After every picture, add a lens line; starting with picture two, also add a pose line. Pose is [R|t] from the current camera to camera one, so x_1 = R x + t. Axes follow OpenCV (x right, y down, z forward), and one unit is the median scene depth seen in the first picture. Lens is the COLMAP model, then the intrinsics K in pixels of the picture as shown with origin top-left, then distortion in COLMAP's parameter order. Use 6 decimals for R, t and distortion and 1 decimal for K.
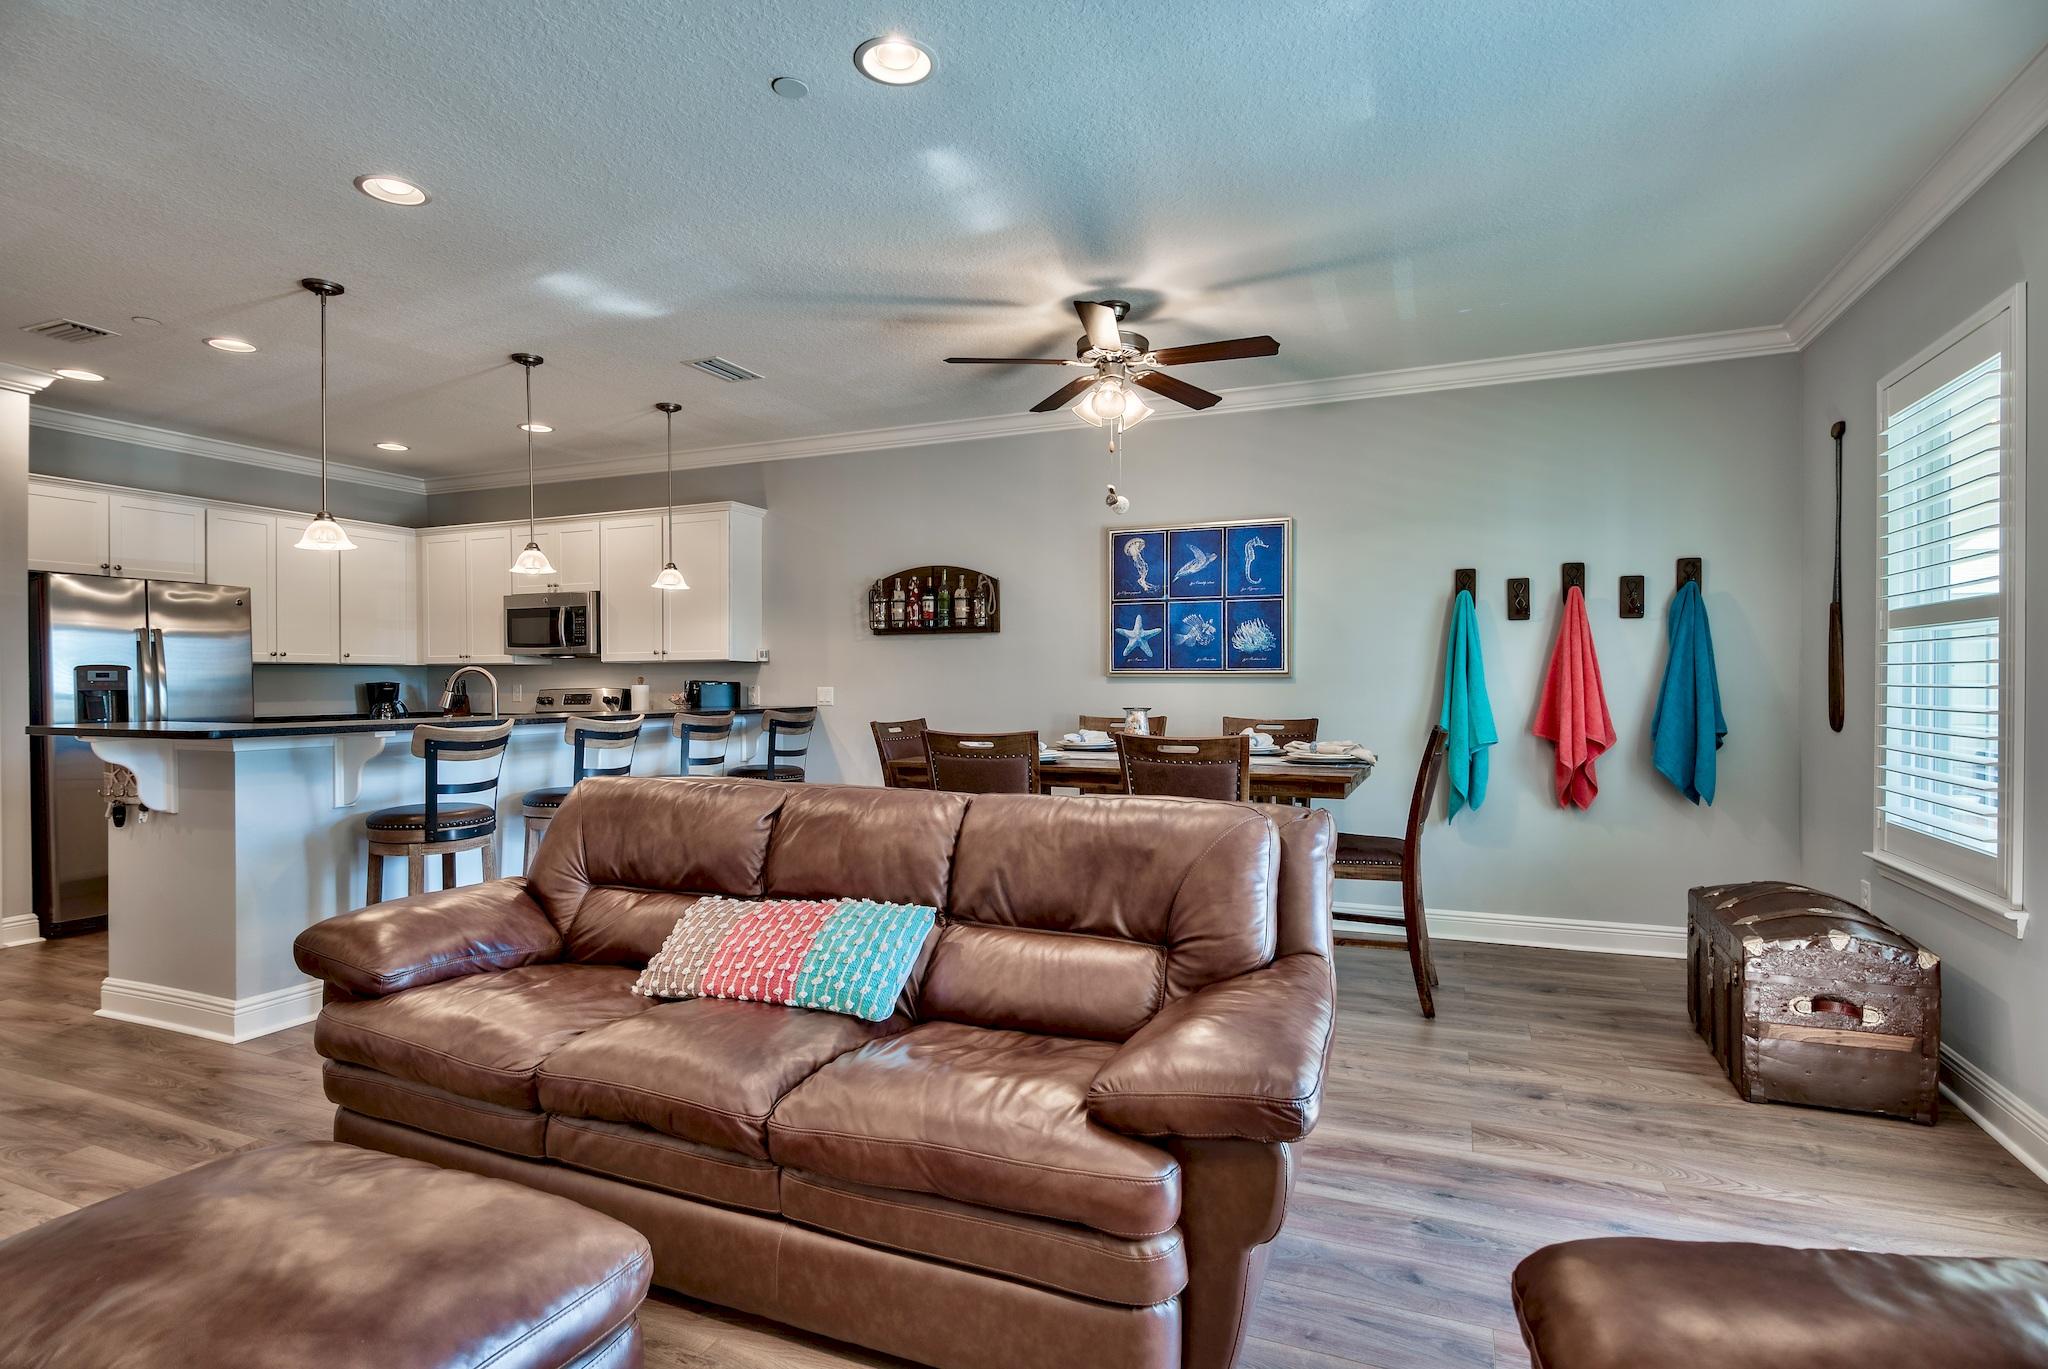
lens RADIAL K [[993.8, 0, 1032.7], [0, 993.8, 688.4], [0, 0, 1]] dist [-0.003121, 0.000266]
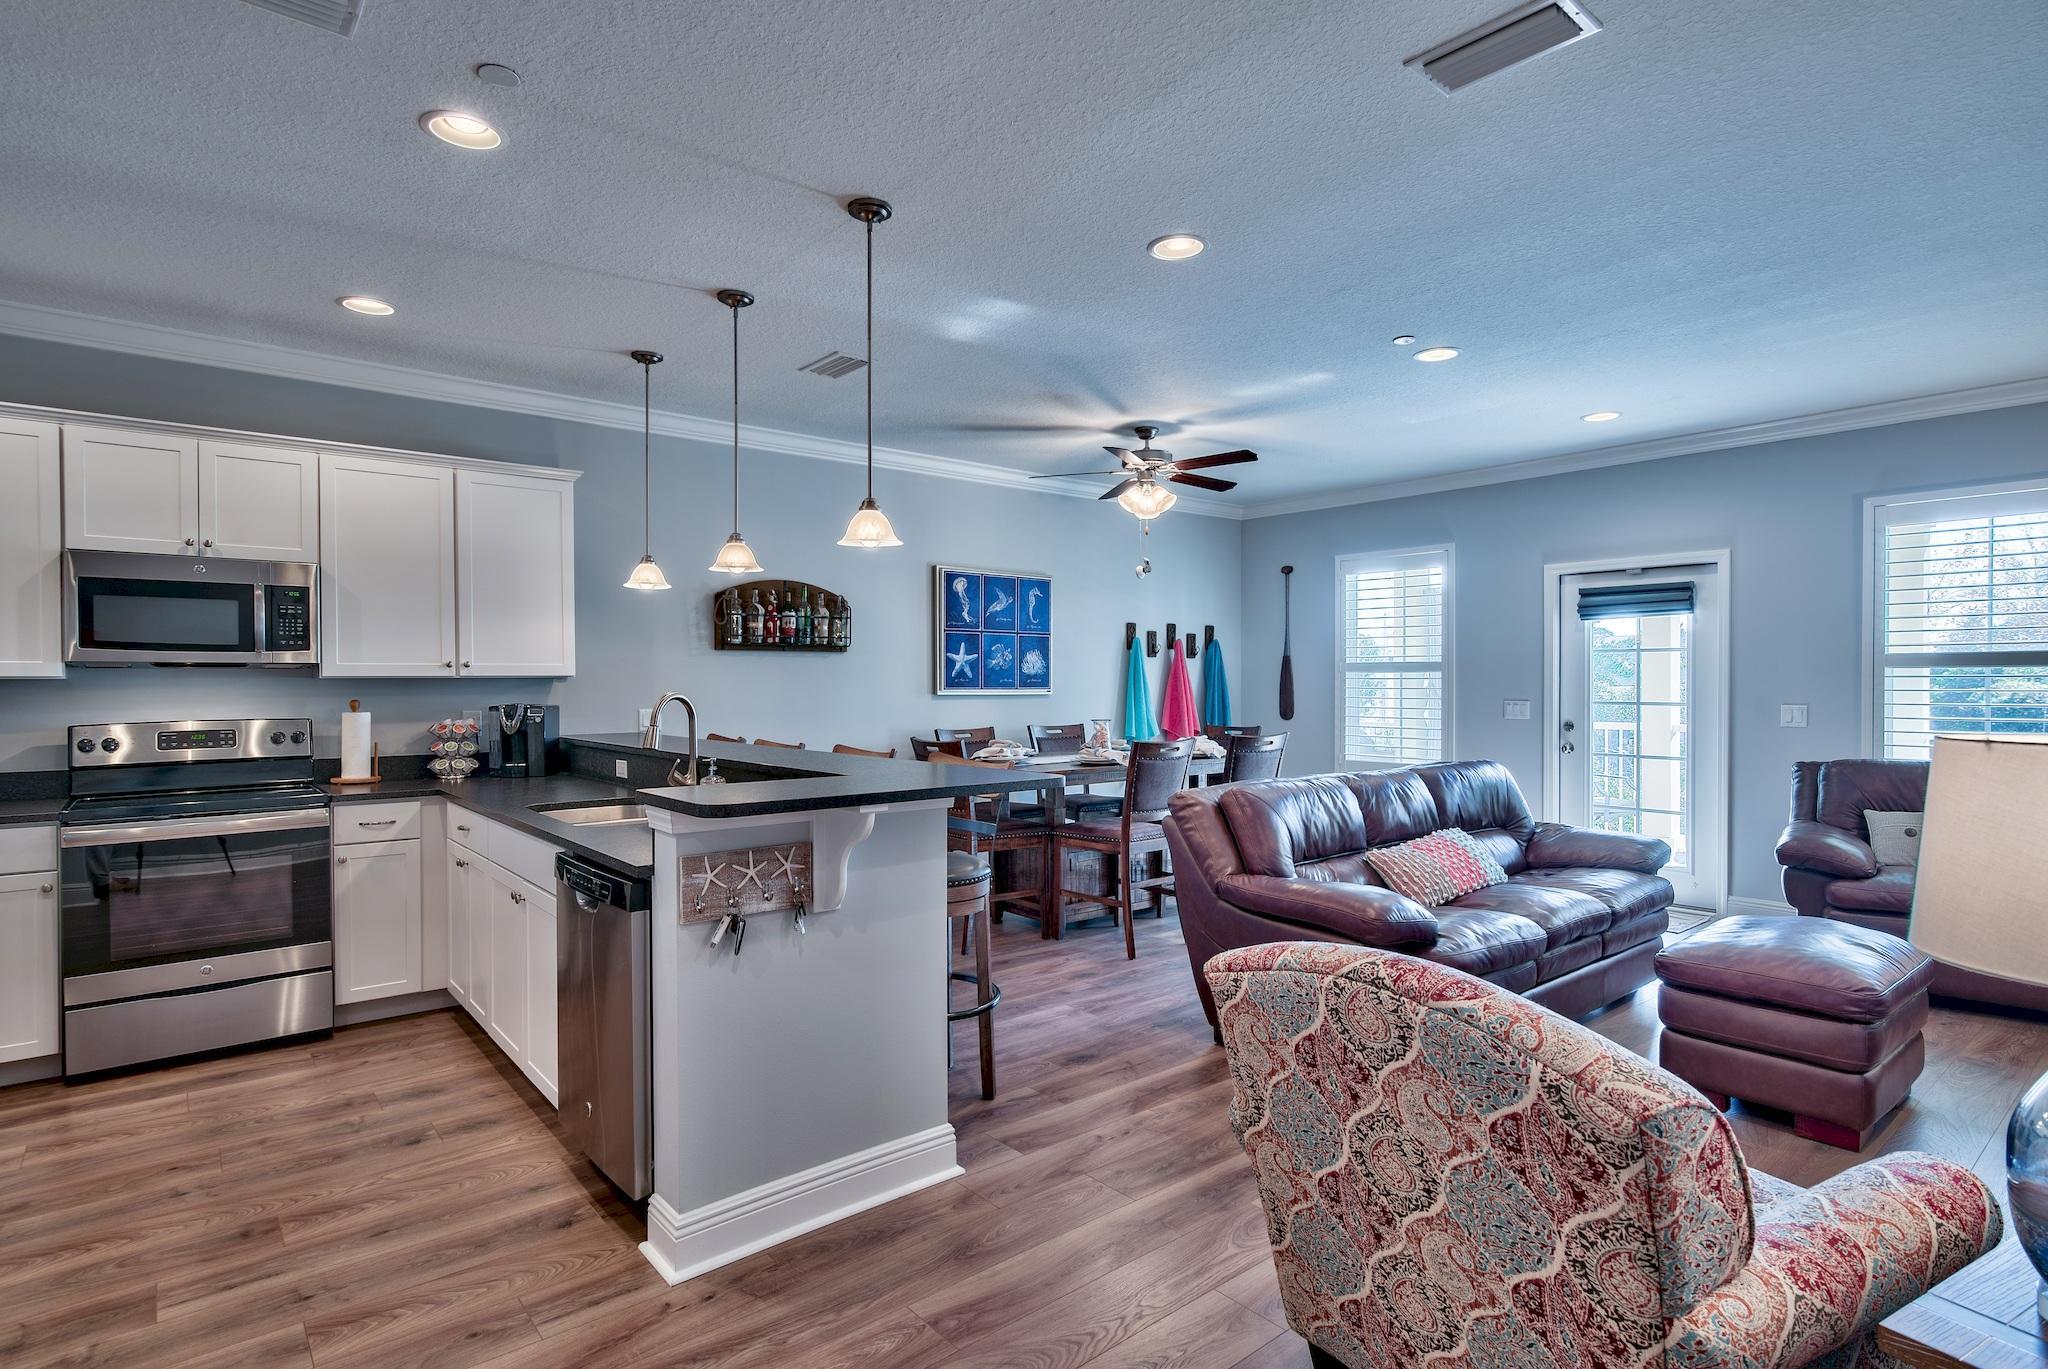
lens RADIAL K [[1026.5, 0, 1015.5], [0, 1026.5, 690.0], [0, 0, 1]] dist [0.005091, -0.000444]
pose [[0.486088, -0.005643, 0.873892, -0.950803], [0.007994, 0.999966, 0.002011, -0.018909], [-0.873873, 0.006009, 0.486117, 0.351420]]
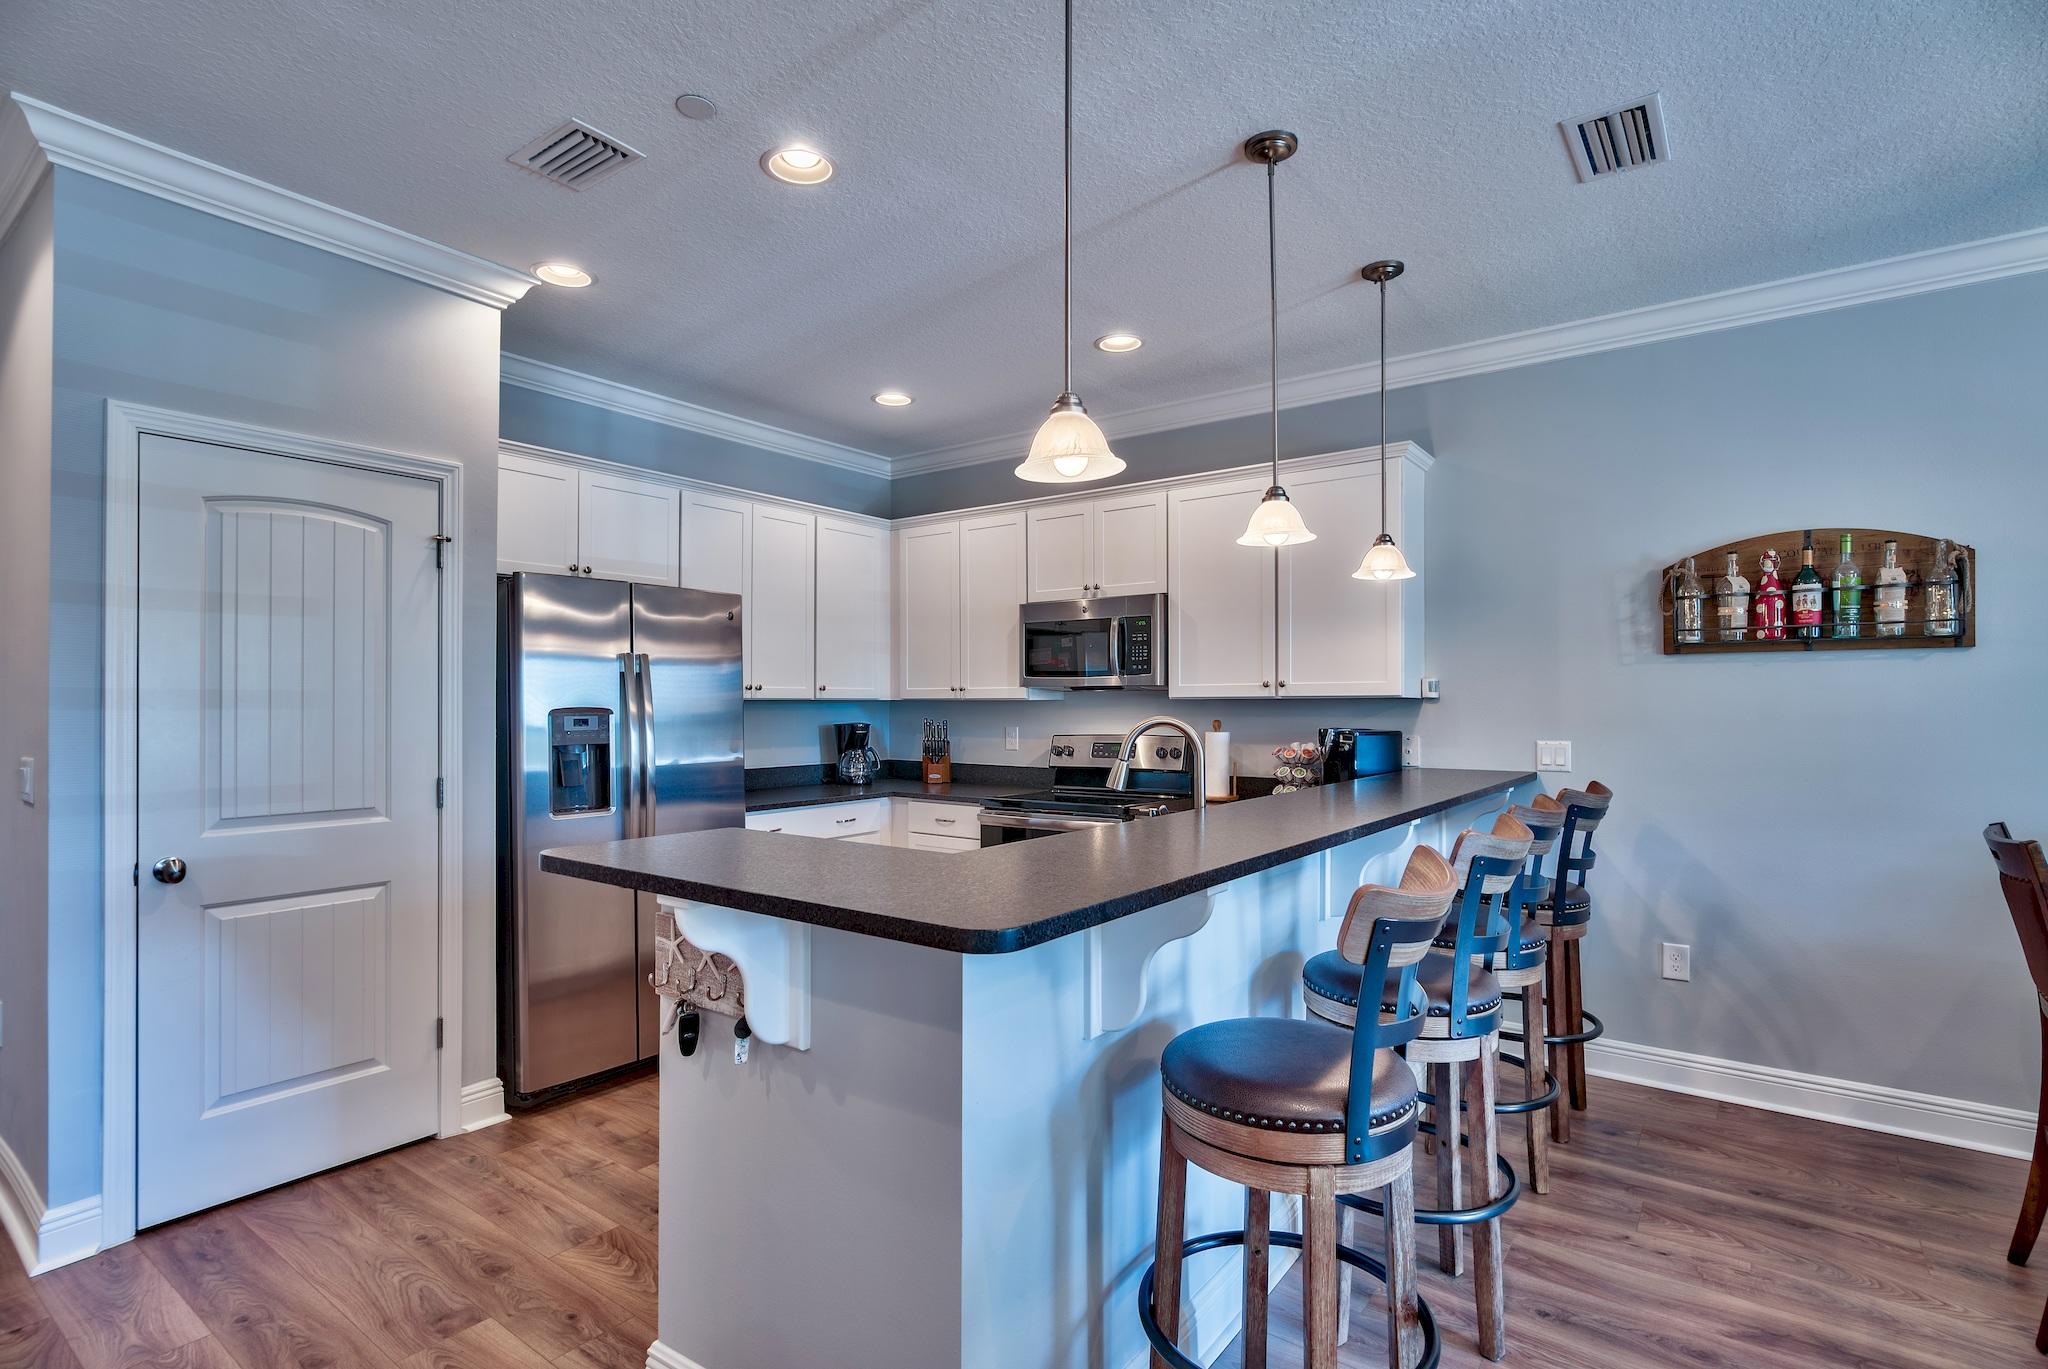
lens RADIAL K [[993.8, 0, 1031.8], [0, 993.8, 697.5], [0, 0, 1]] dist [-0.003121, 0.000266]
pose [[0.967669, 0.000905, -0.252223, -0.423268], [-0.004330, 0.999906, -0.013024, -0.020901], [0.252187, 0.013694, 0.967582, 0.378496]]
